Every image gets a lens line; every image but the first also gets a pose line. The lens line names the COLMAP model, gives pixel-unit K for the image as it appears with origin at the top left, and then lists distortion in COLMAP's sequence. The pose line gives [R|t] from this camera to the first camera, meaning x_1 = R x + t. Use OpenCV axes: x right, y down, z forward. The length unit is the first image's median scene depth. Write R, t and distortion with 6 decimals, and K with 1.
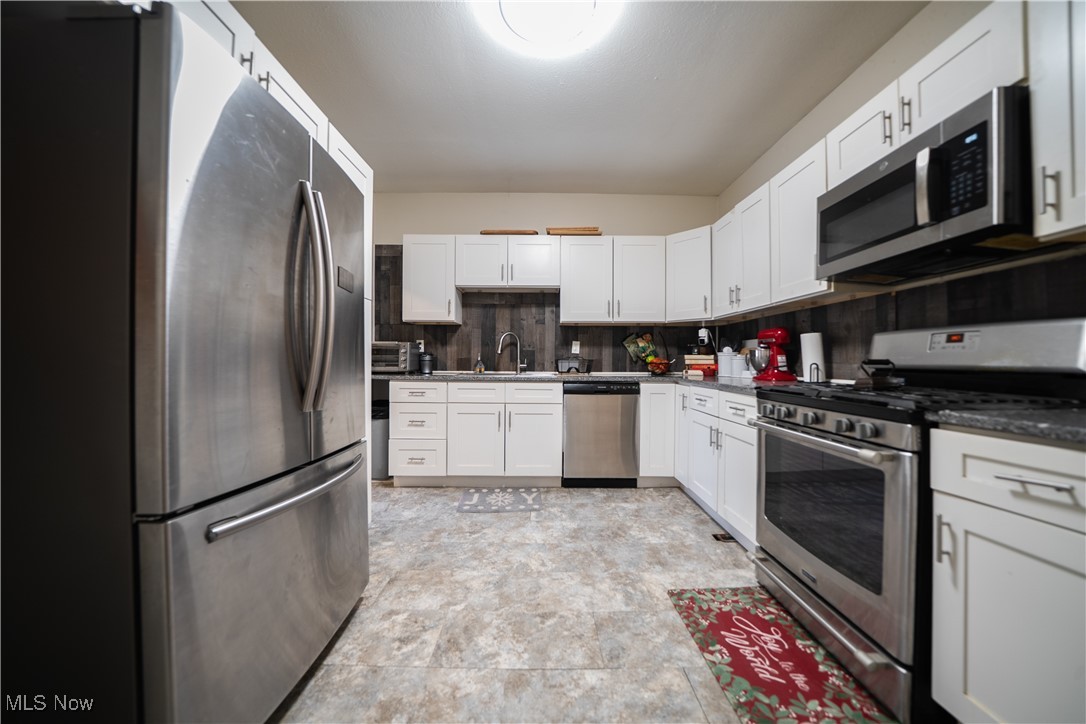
lens RADIAL K [[380.6, 0, 544.0], [0, 380.6, 363.1], [0, 0, 1]] dist [-0.026333, 0.002320]
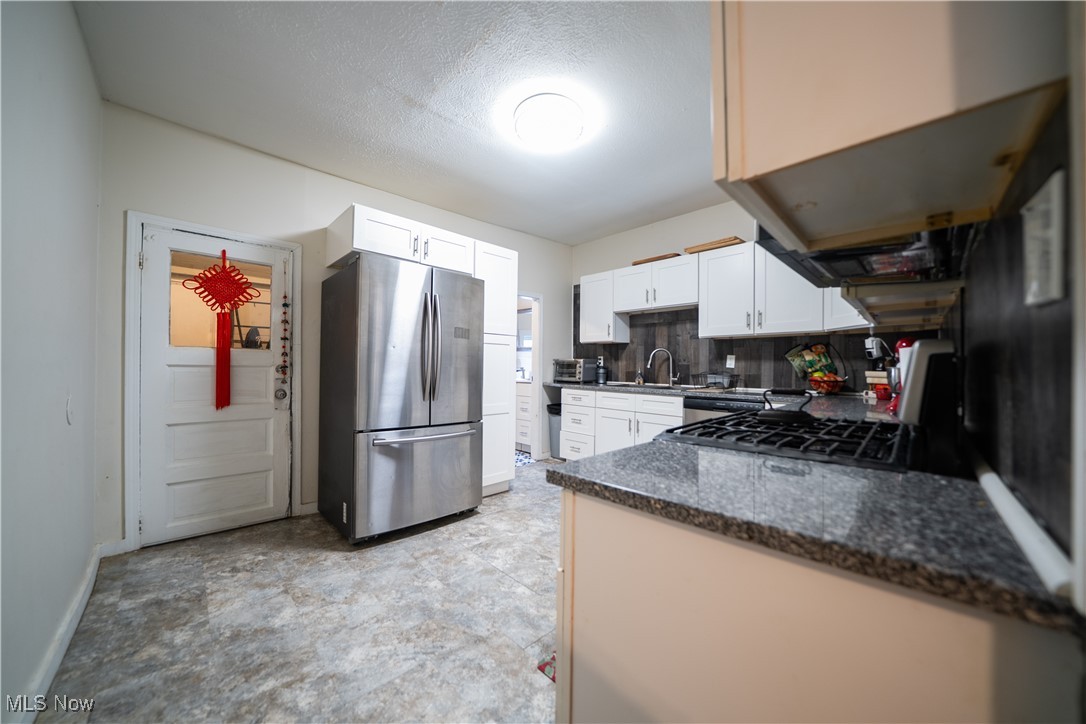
lens RADIAL K [[379.1, 0, 542.0], [0, 379.1, 365.6], [0, 0, 1]] dist [-0.019636, 0.000062]
pose [[0.688729, 0.000892, -0.725018, 0.647724], [-0.007737, 0.999951, -0.006119, -0.031064], [0.724978, 0.009823, 0.688702, -0.001134]]
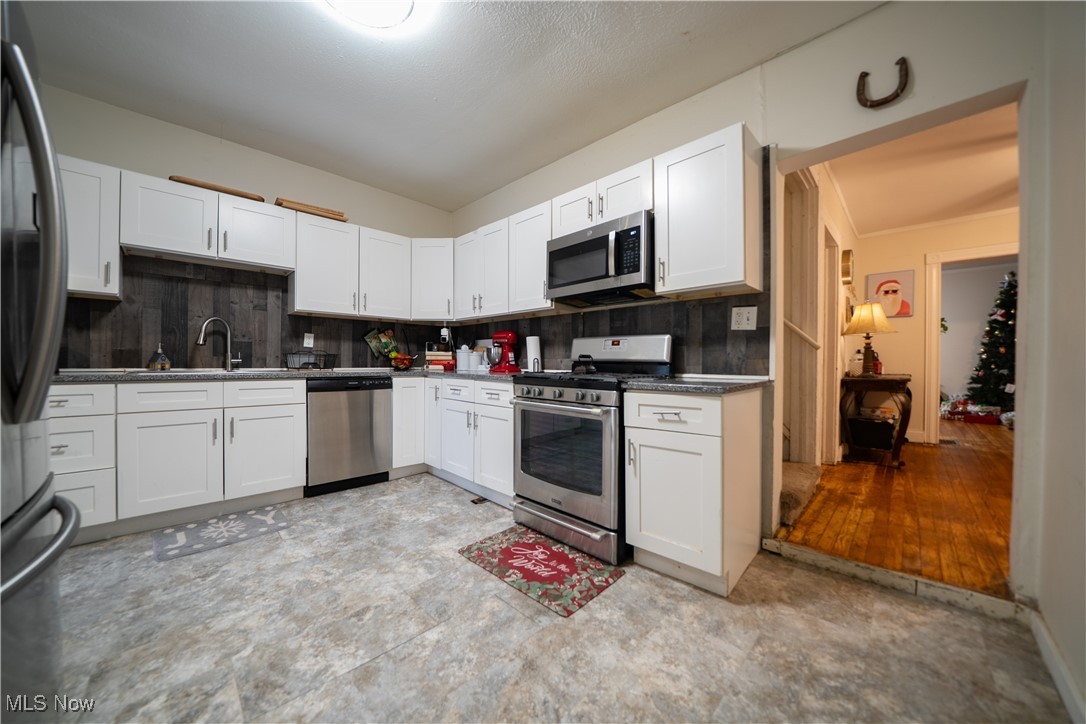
lens RADIAL K [[379.1, 0, 542.0], [0, 379.1, 365.6], [0, 0, 1]] dist [-0.019636, 0.000062]
pose [[0.712789, -0.004772, 0.701362, -0.210172], [-0.001798, 0.999961, 0.008630, 0.013120], [-0.701376, -0.007413, 0.712753, -0.010234]]
